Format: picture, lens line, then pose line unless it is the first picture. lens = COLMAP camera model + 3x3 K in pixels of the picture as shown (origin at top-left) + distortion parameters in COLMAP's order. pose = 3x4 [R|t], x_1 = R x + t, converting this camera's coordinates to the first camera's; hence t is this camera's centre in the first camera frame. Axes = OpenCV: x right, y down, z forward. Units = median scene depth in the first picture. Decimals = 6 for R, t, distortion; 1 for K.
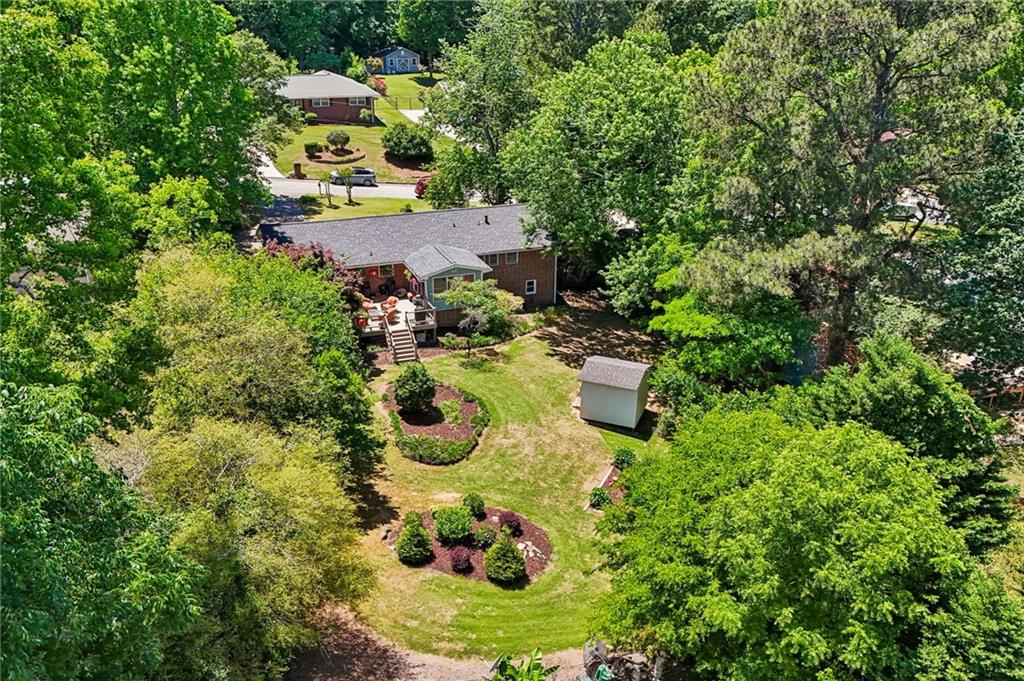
lens RADIAL K [[906.4, 0, 519.9], [0, 906.4, 357.3], [0, 0, 1]] dist [0.079656, -0.101453]
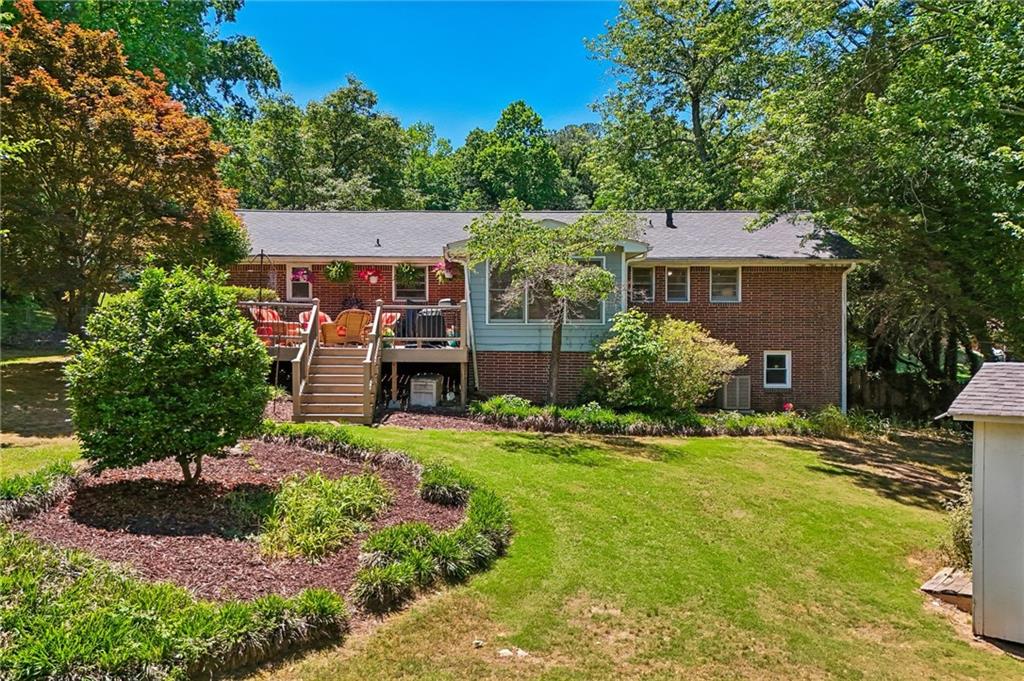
lens RADIAL K [[906.4, 0, 508.6], [0, 906.4, 327.2], [0, 0, 1]] dist [0.079656, -0.101453]
pose [[0.947324, -0.016143, -0.319870, 0.031838], [-0.117540, 0.911518, -0.394106, 0.085495], [0.297929, 0.410944, 0.861605, 0.681060]]
